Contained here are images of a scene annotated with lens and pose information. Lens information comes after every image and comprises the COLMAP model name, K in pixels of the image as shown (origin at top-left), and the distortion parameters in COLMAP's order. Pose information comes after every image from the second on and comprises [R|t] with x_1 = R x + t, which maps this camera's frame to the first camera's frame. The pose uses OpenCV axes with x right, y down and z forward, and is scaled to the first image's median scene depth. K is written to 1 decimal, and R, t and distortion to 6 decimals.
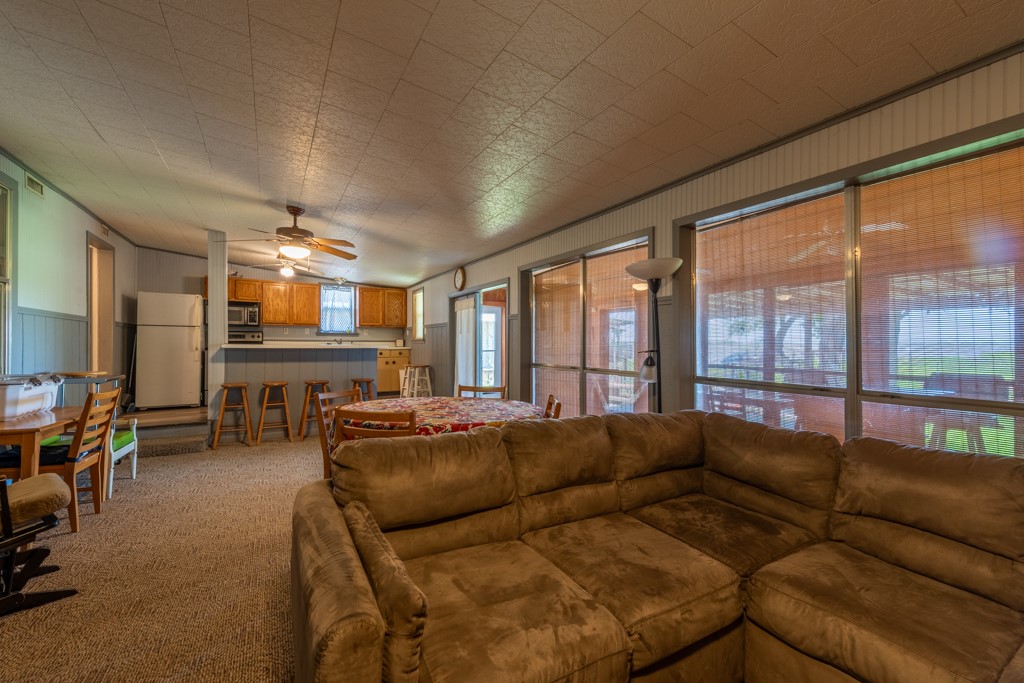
lens RADIAL K [[403.4, 0, 511.6], [0, 403.4, 338.3], [0, 0, 1]] dist [0.000675, 0.000093]
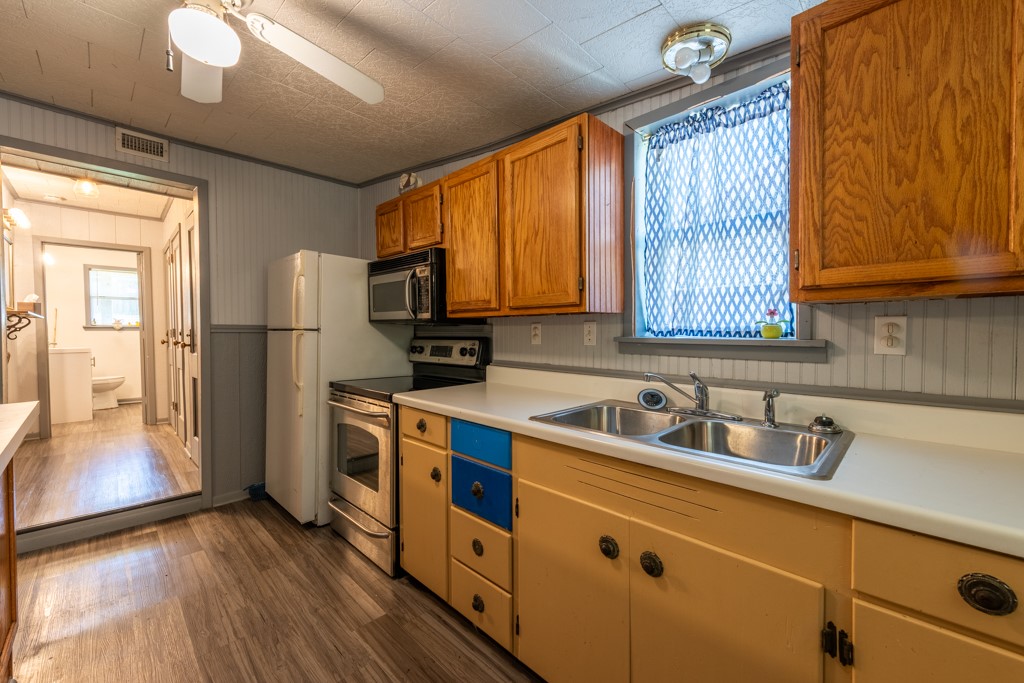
lens RADIAL K [[403.4, 0, 514.3], [0, 403.4, 339.9], [0, 0, 1]] dist [0.000675, 0.000093]
pose [[0.260721, 0.014486, -0.965306, -0.274852], [0.009696, 0.999798, 0.017622, -0.019598], [0.965366, -0.013954, 0.260527, 0.899171]]
